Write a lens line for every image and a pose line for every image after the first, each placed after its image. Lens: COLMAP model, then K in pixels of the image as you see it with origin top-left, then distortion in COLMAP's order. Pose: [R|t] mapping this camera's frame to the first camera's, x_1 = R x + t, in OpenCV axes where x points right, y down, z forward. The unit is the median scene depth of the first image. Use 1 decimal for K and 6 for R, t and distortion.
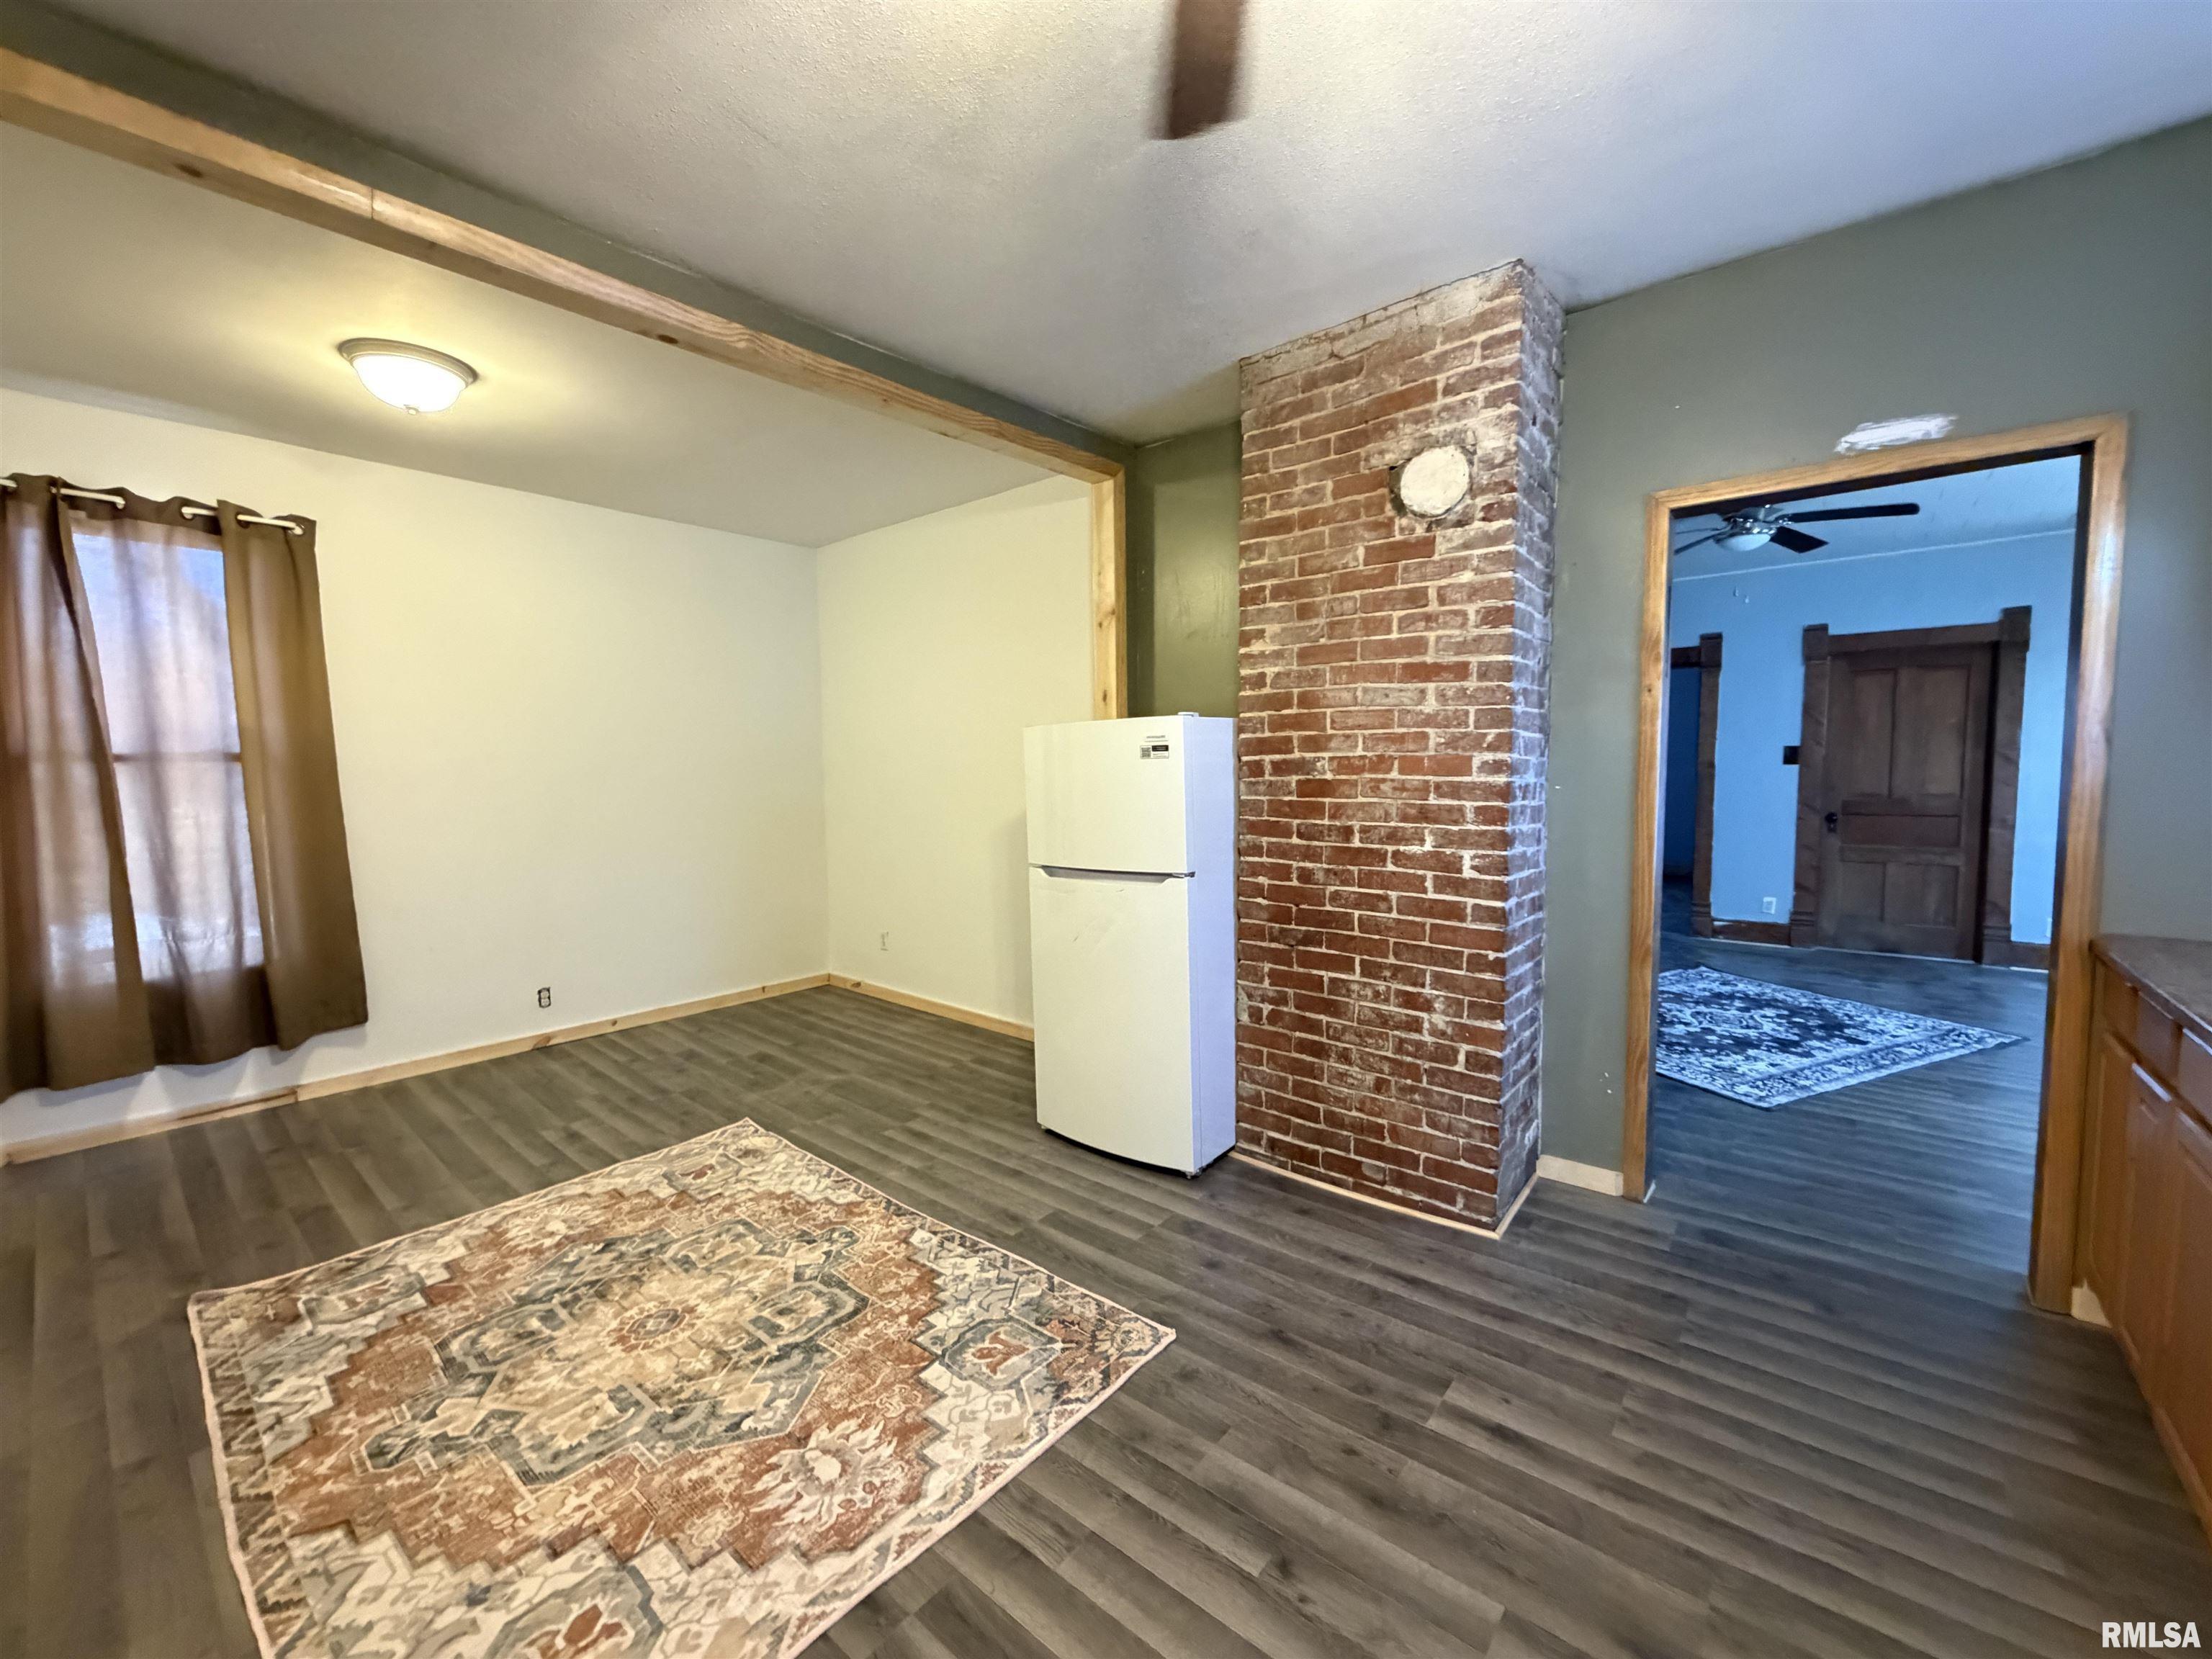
lens RADIAL K [[881.9, 0, 1104.9], [0, 881.9, 840.3], [0, 0, 1]] dist [0.001370, 0.000196]
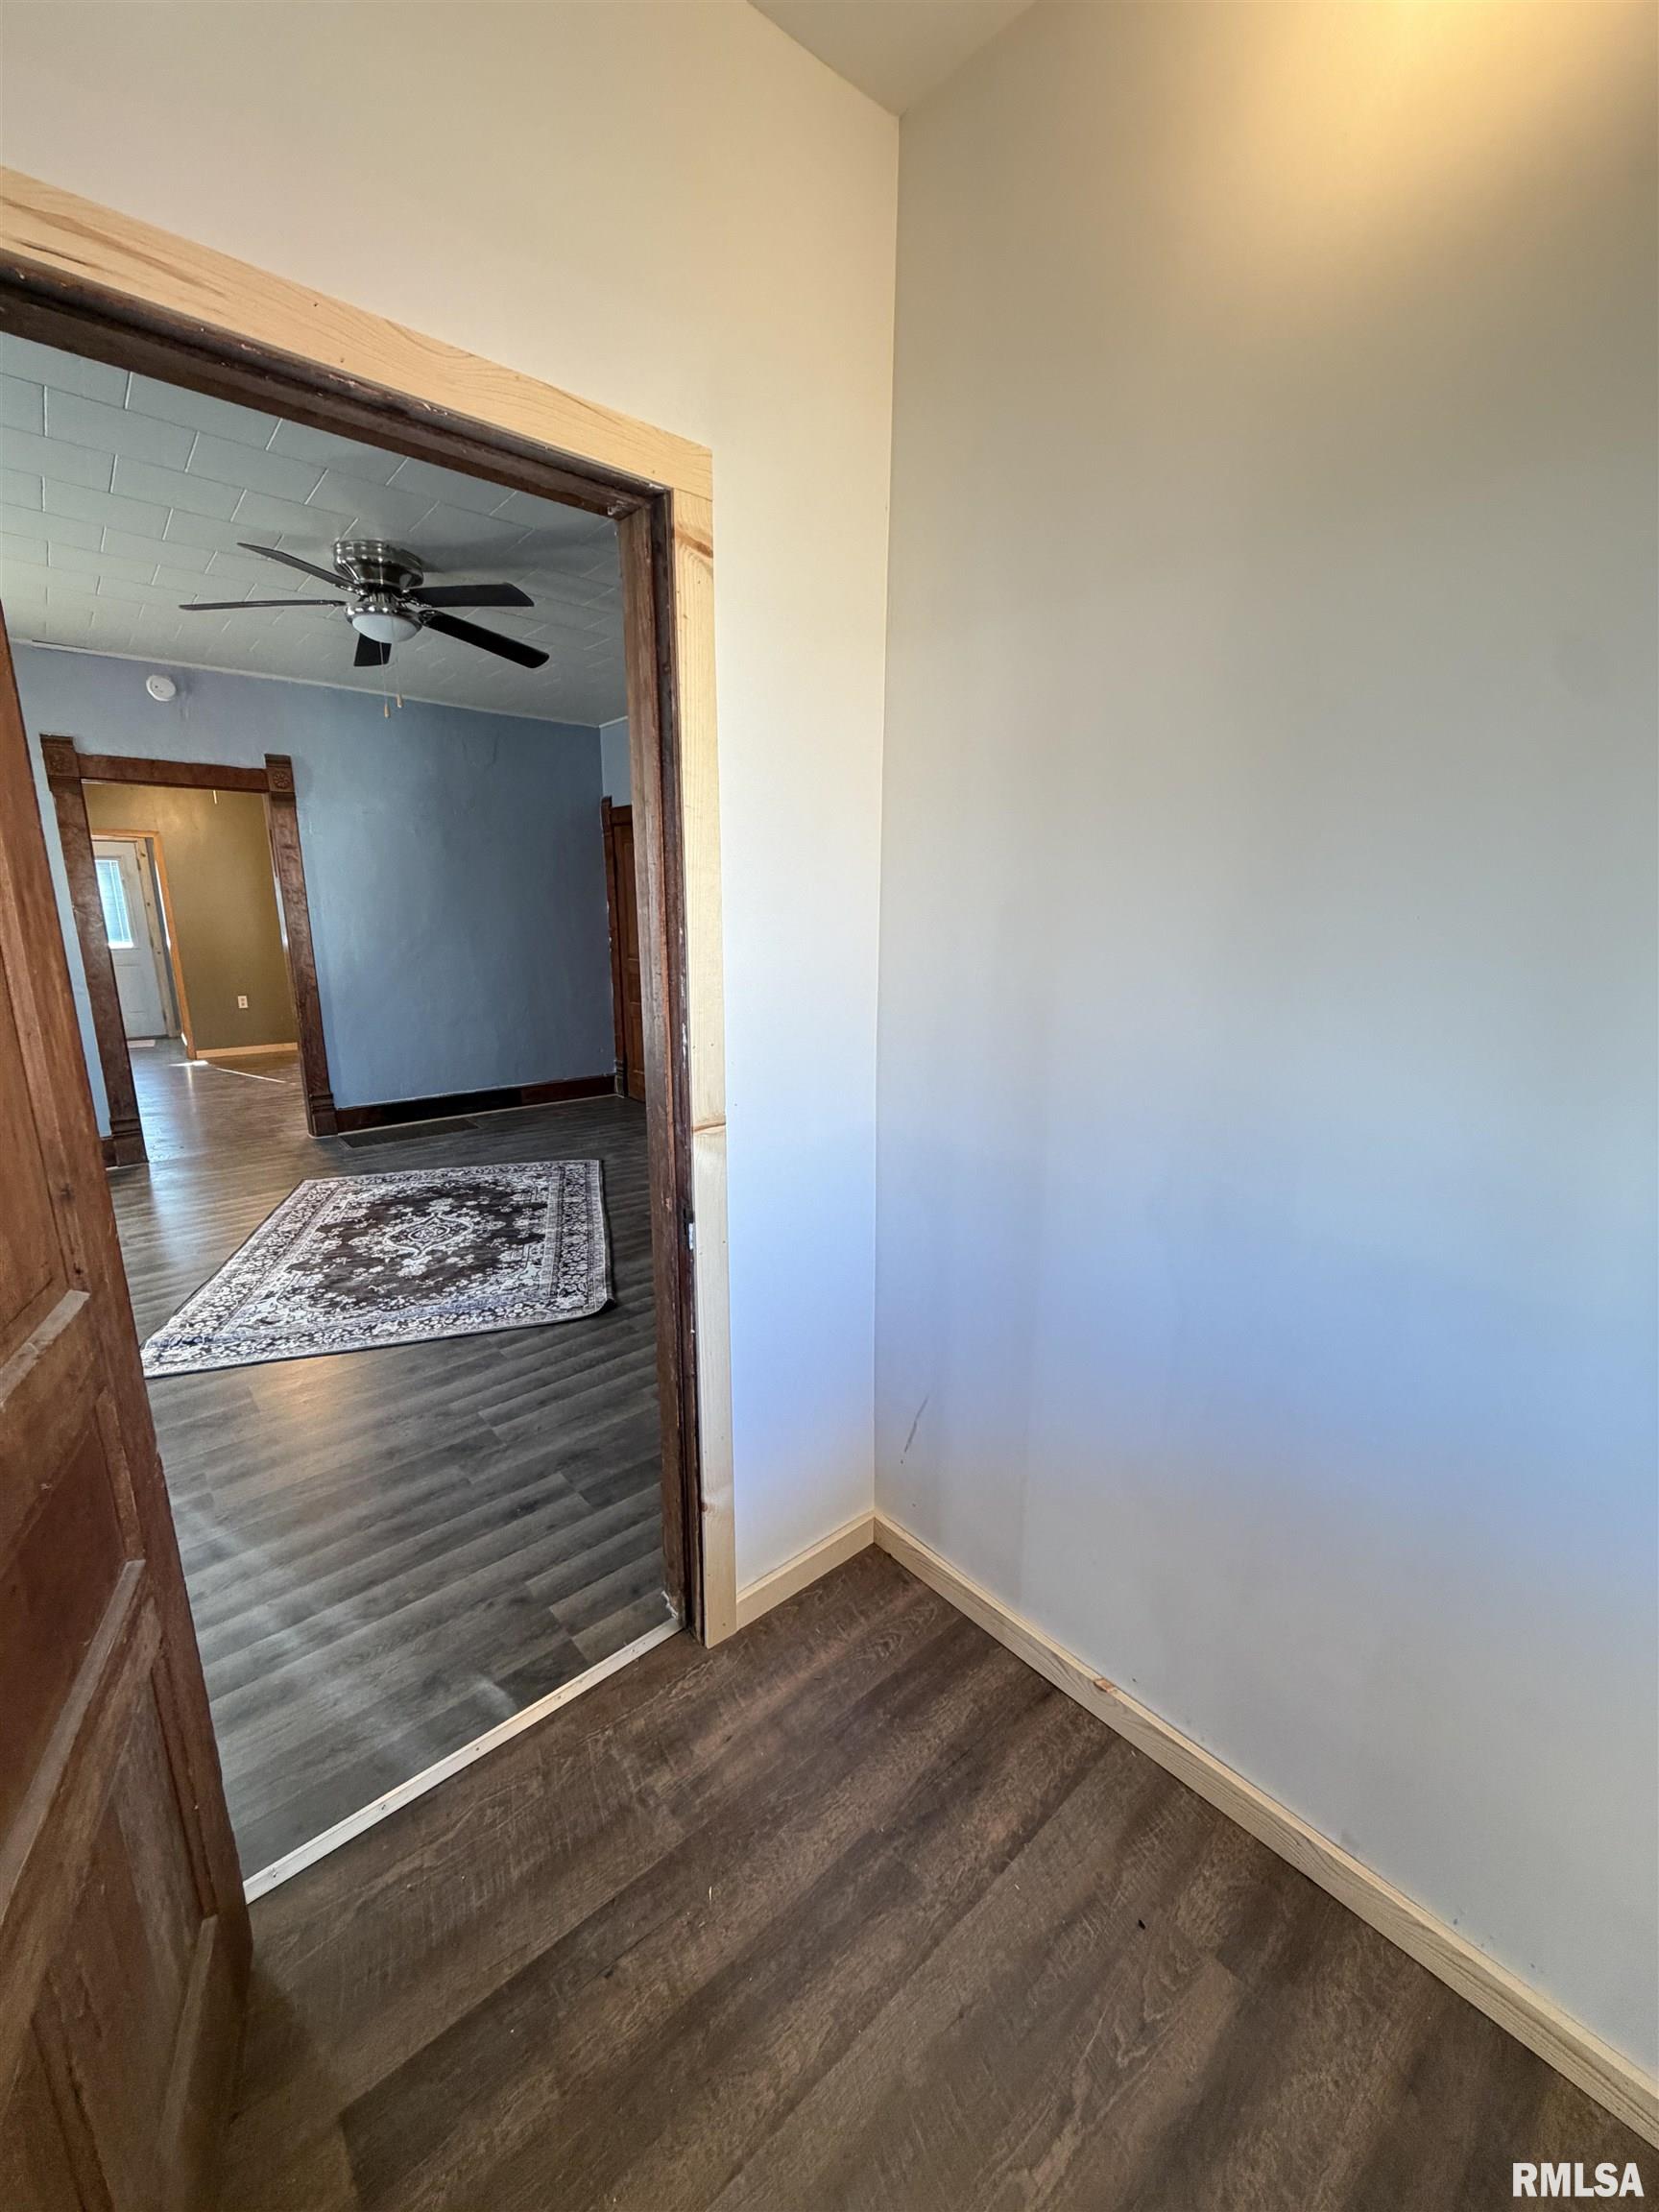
lens RADIAL K [[881.9, 0, 832.6], [0, 881.9, 1101.4], [0, 0, 1]] dist [0.001370, 0.000196]
pose [[-0.154233, 0.228515, -0.961246, 1.543605], [-0.083706, 0.966367, 0.243163, -0.178510], [0.984482, 0.117966, -0.129918, 1.585906]]
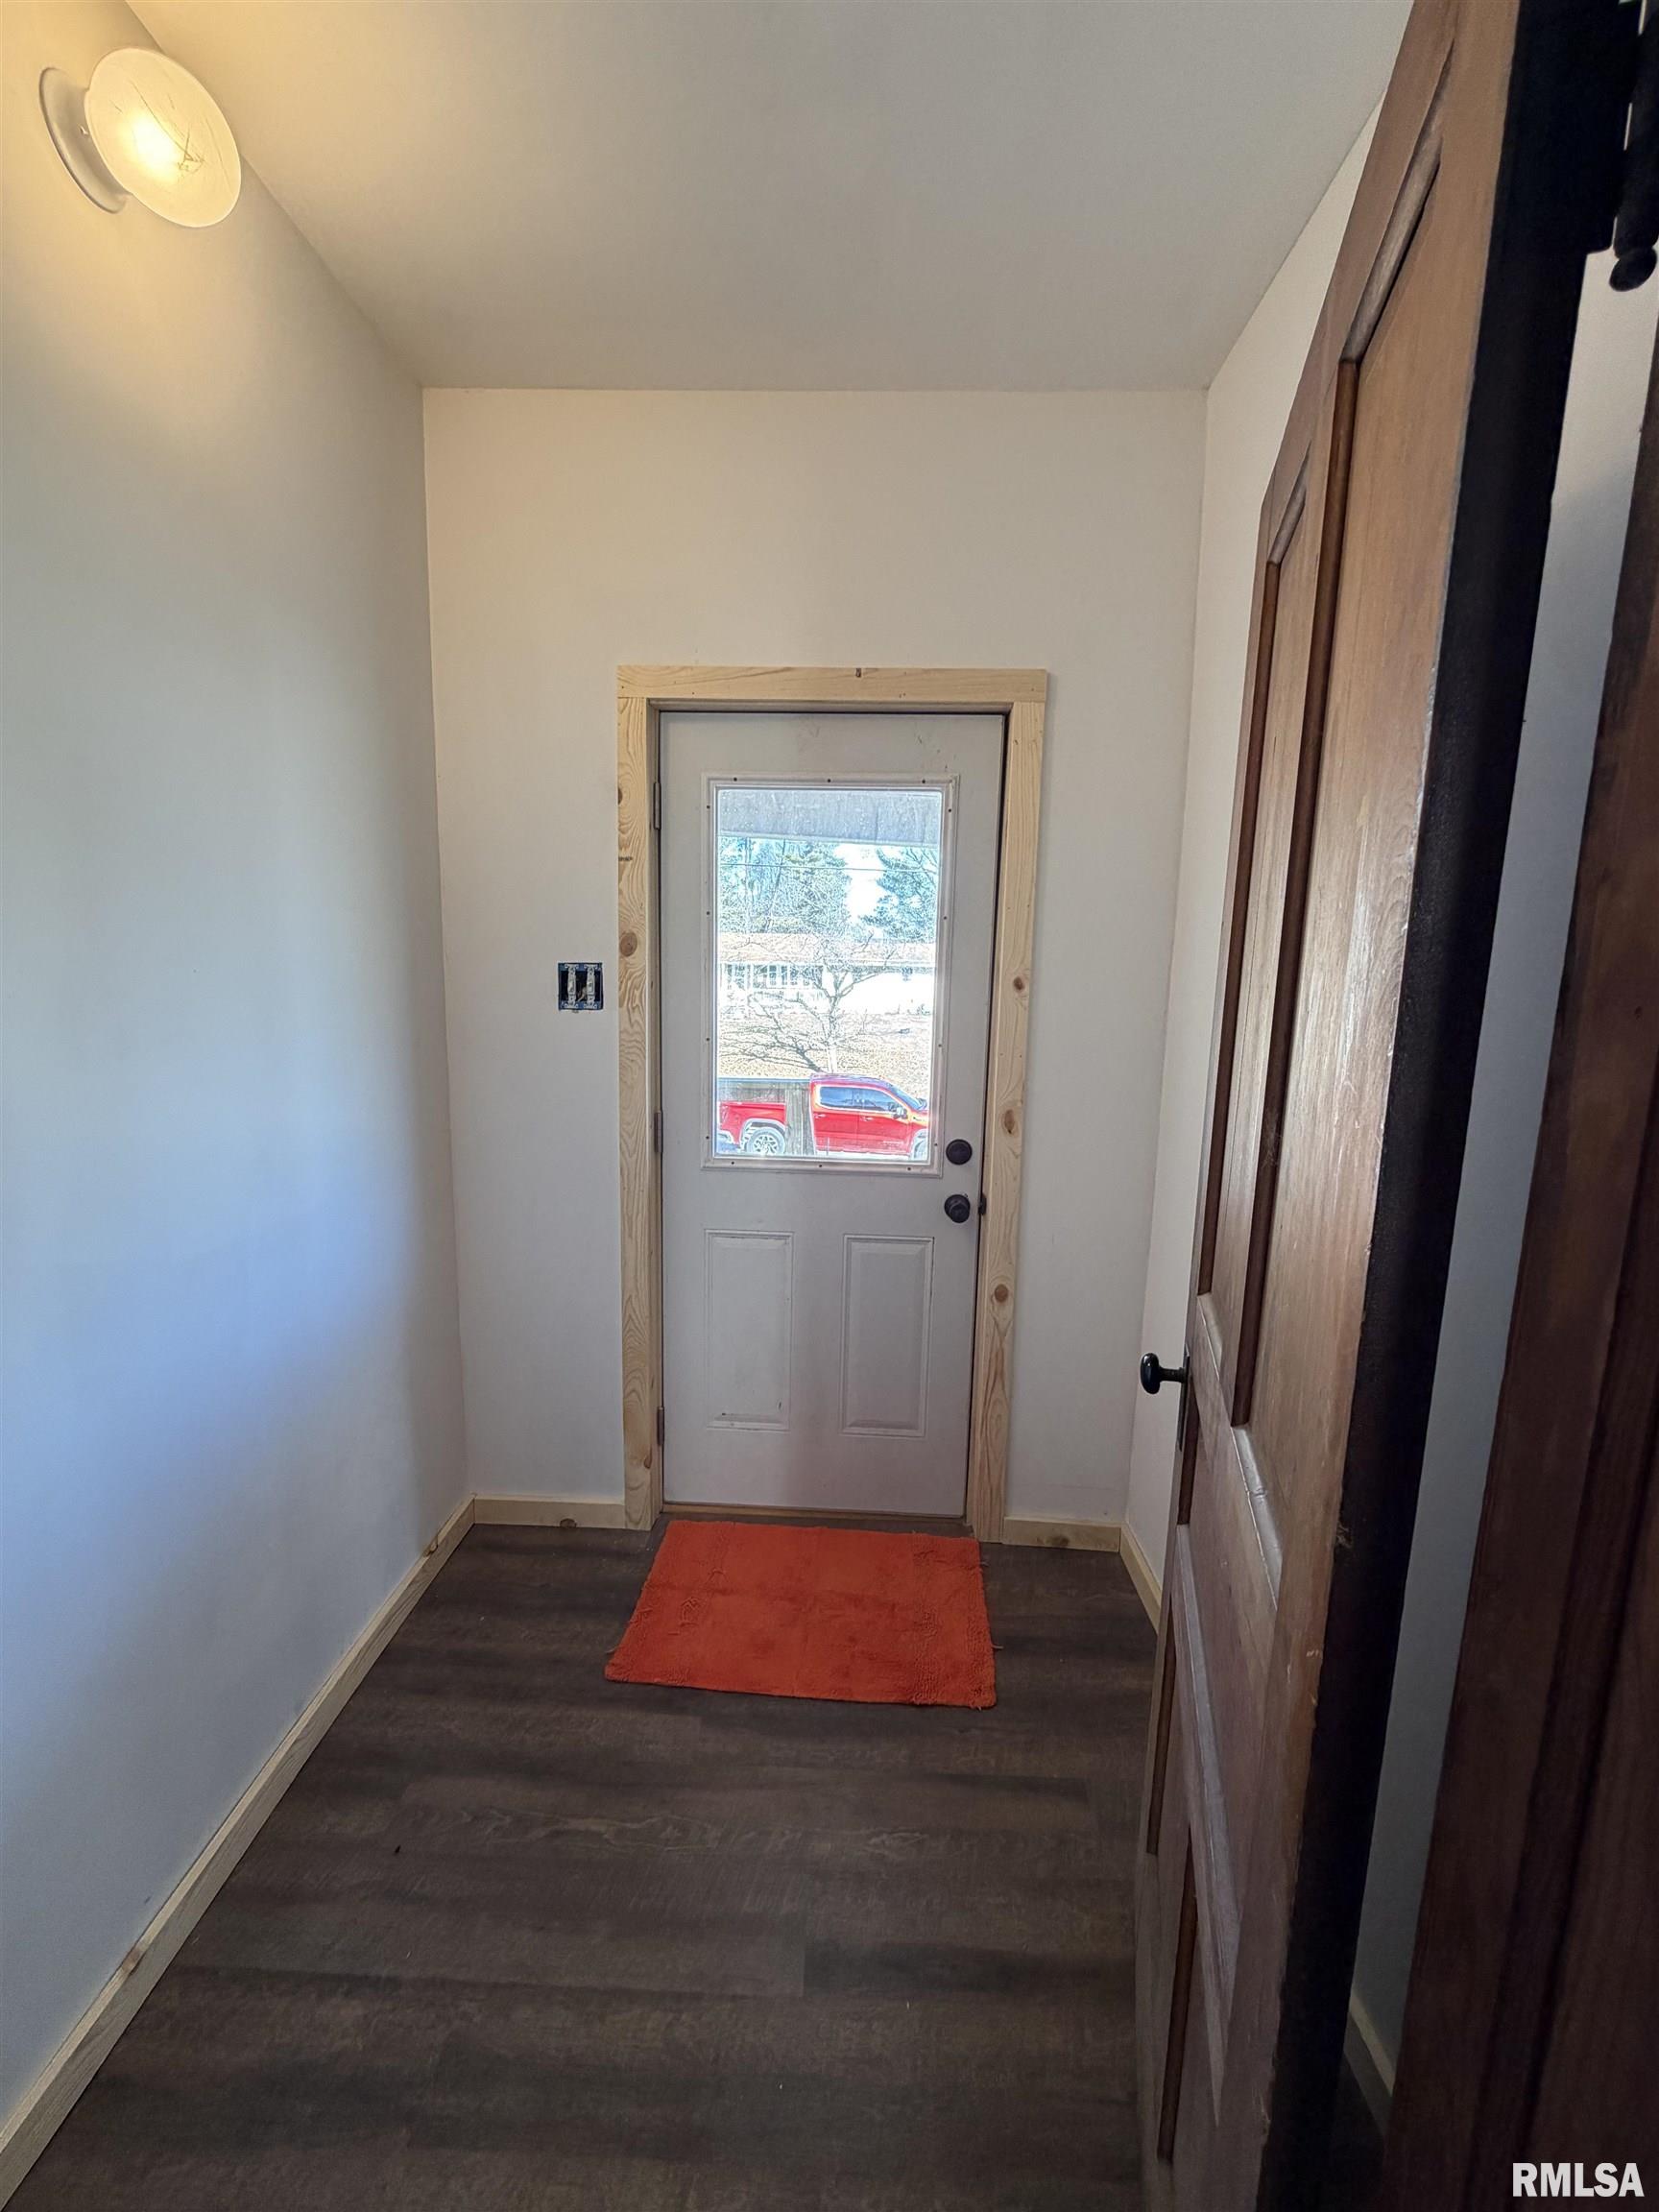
lens RADIAL K [[881.9, 0, 842.2], [0, 881.9, 1102.3], [0, 0, 1]] dist [0.001370, 0.000196]
pose [[0.778664, -0.068607, 0.623679, 1.234721], [0.017771, 0.996017, 0.087379, -0.159026], [-0.627190, -0.056956, 0.776781, 1.318189]]
